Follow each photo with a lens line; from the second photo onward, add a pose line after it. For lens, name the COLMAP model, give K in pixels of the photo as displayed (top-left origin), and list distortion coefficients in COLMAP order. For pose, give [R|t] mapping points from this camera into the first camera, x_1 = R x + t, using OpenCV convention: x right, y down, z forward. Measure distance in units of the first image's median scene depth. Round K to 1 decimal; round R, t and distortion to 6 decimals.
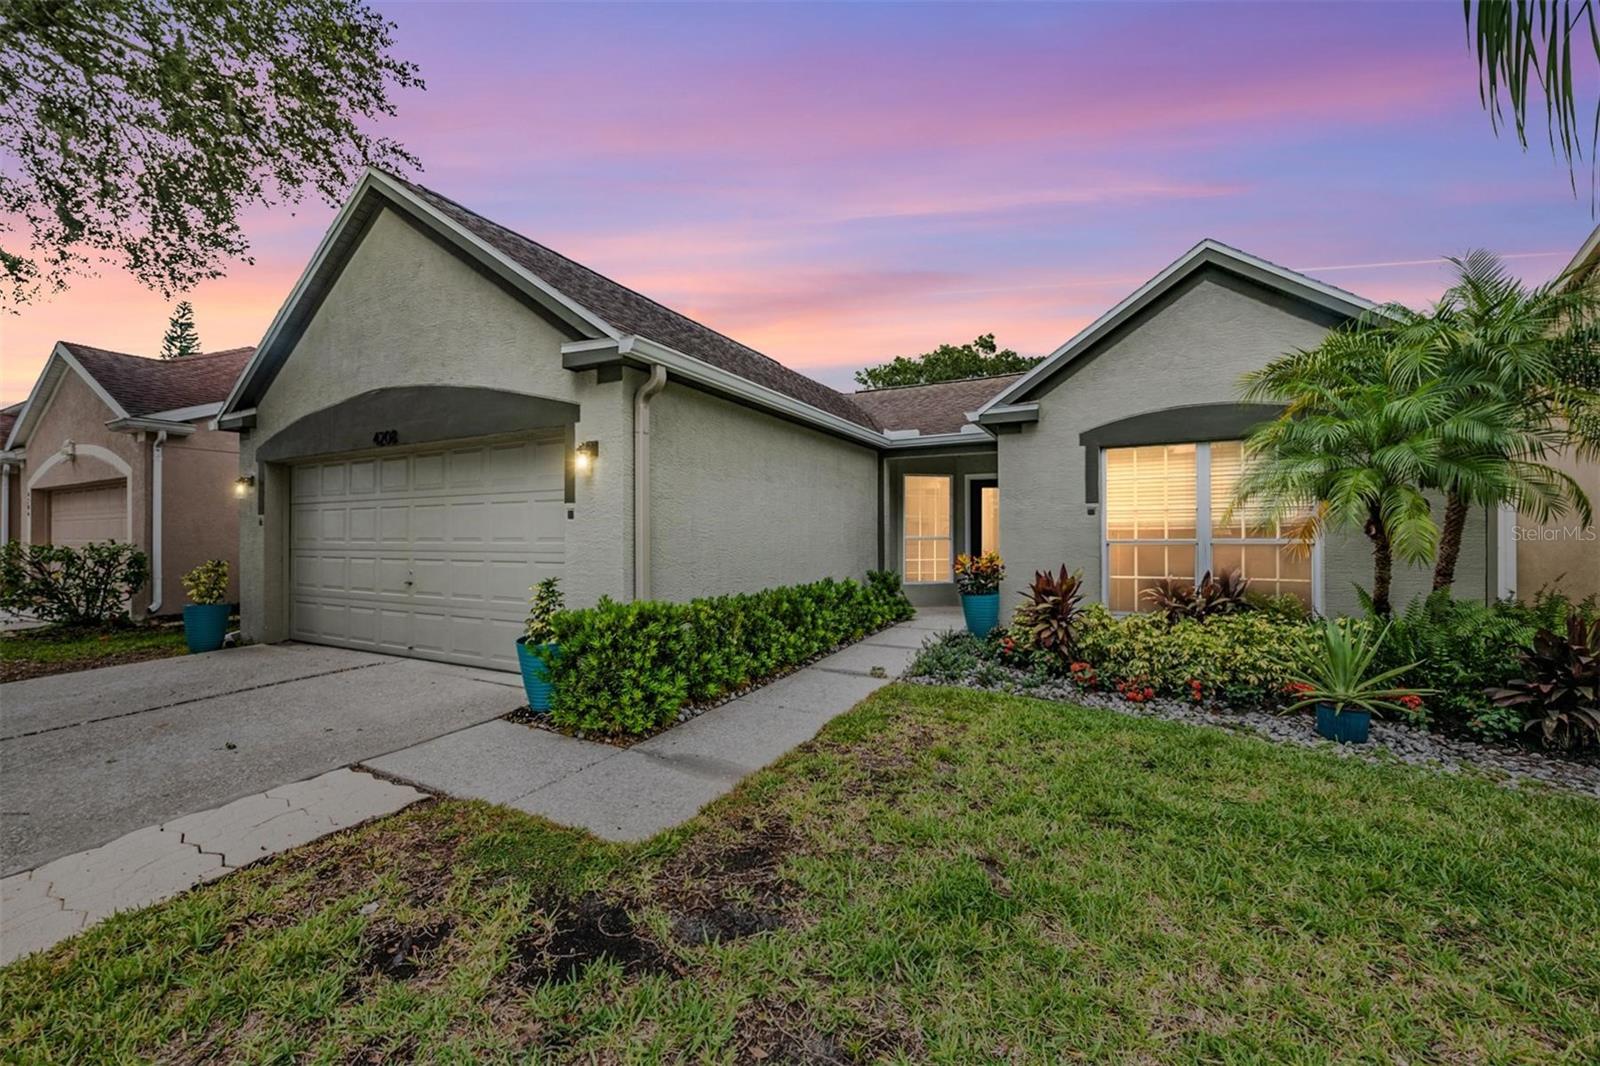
lens RADIAL K [[640.3, 0, 800.6], [0, 640.3, 536.5], [0, 0, 1]] dist [-0.001419, 0.000026]
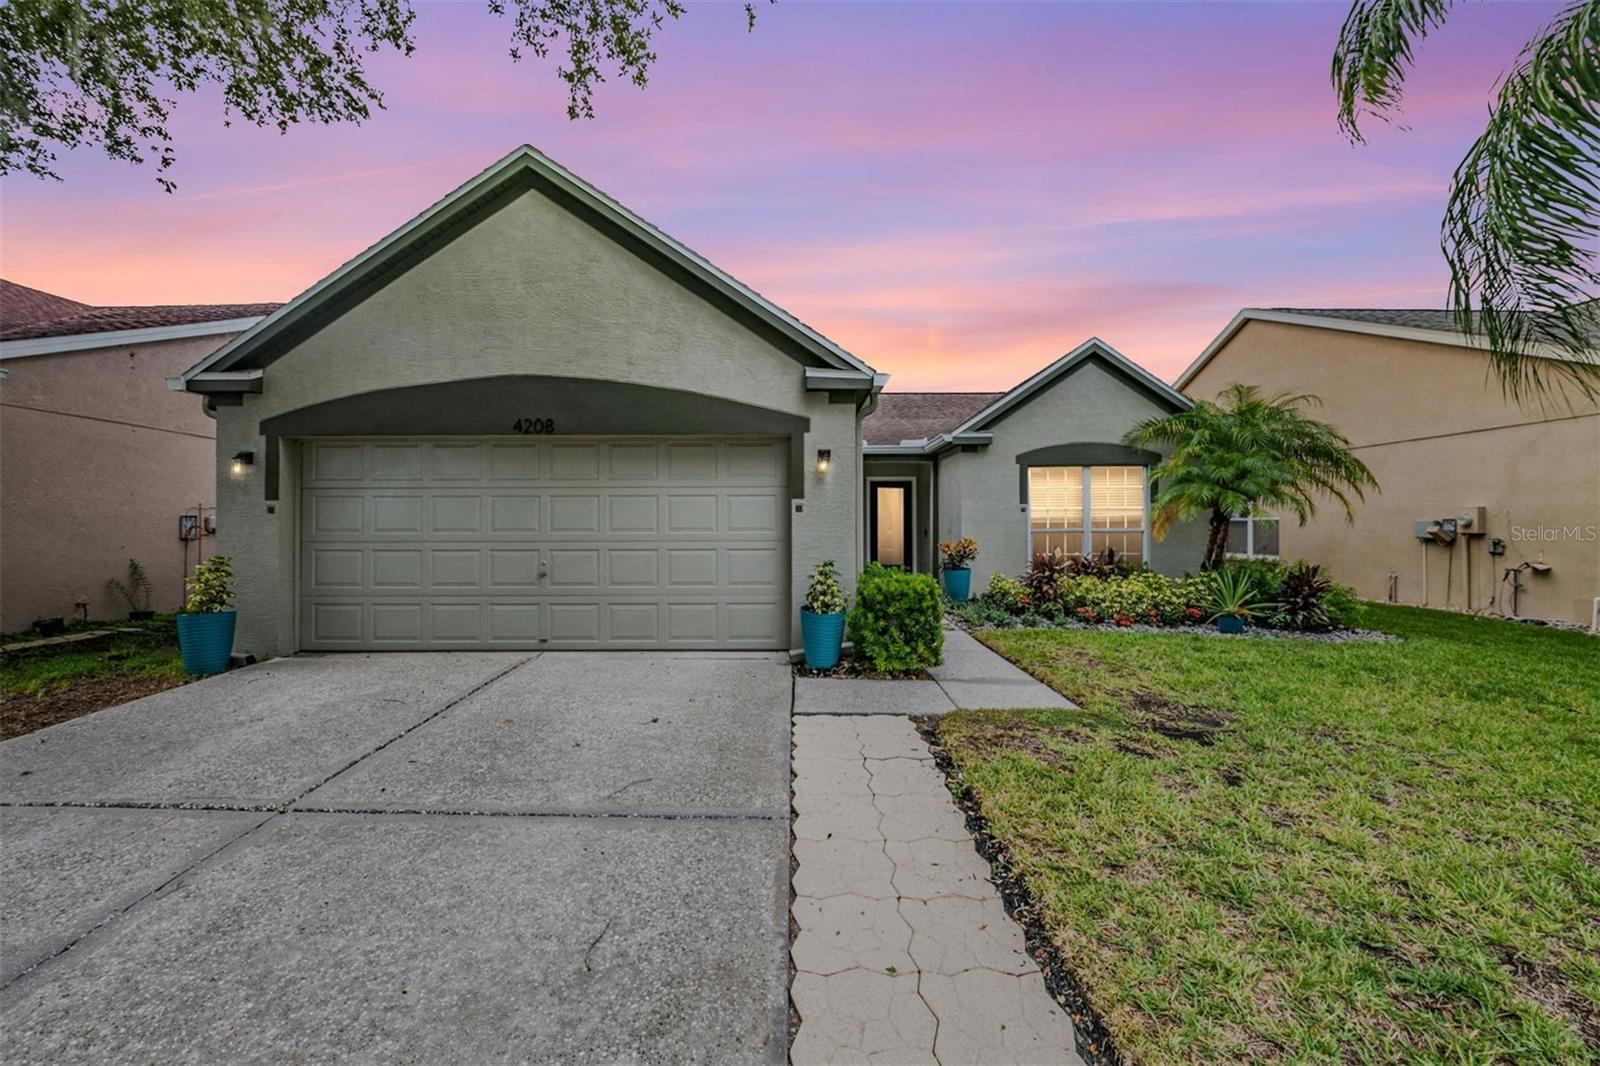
lens RADIAL K [[640.3, 0, 794.7], [0, 640.3, 529.3], [0, 0, 1]] dist [-0.001419, 0.000026]
pose [[0.884437, -0.001515, 0.466657, -0.749274], [-0.000921, 0.999987, 0.004993, -0.001779], [-0.466659, -0.004845, 0.884424, -0.048714]]
